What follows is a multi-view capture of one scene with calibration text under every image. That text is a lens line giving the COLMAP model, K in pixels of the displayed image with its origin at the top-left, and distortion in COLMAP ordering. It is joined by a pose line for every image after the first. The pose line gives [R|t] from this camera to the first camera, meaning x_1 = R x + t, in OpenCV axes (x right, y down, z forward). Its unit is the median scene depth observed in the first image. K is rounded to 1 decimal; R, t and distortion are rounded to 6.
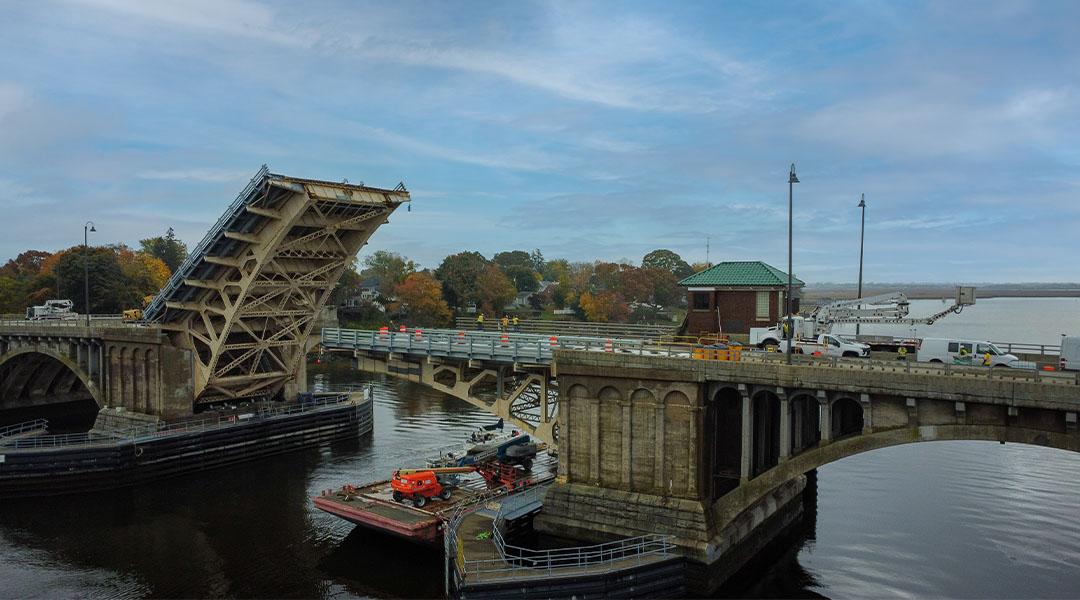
lens RADIAL K [[818.9, 0, 540.3], [0, 818.9, 306.1], [0, 0, 1]] dist [-0.208280, 0.381856]
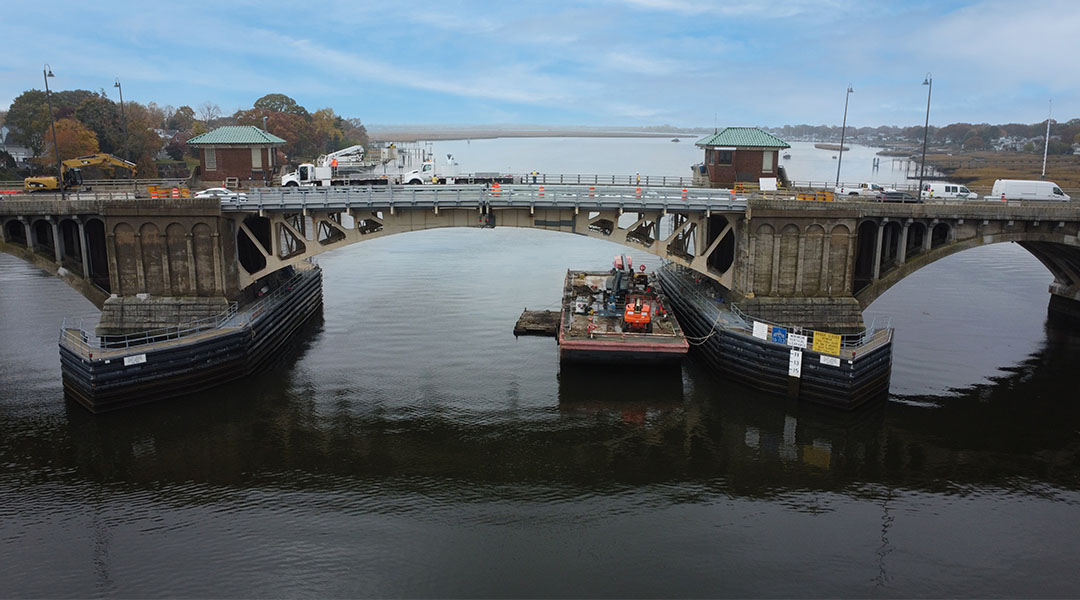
lens RADIAL K [[828.6, 0, 540.0], [0, 828.6, 296.6], [0, 0, 1]] dist [-0.117601, 0.184209]
pose [[0.822637, -0.109767, 0.557871, -0.876395], [0.008699, 0.983502, 0.180686, -0.031043], [-0.568501, -0.143785, 0.810020, 0.071396]]
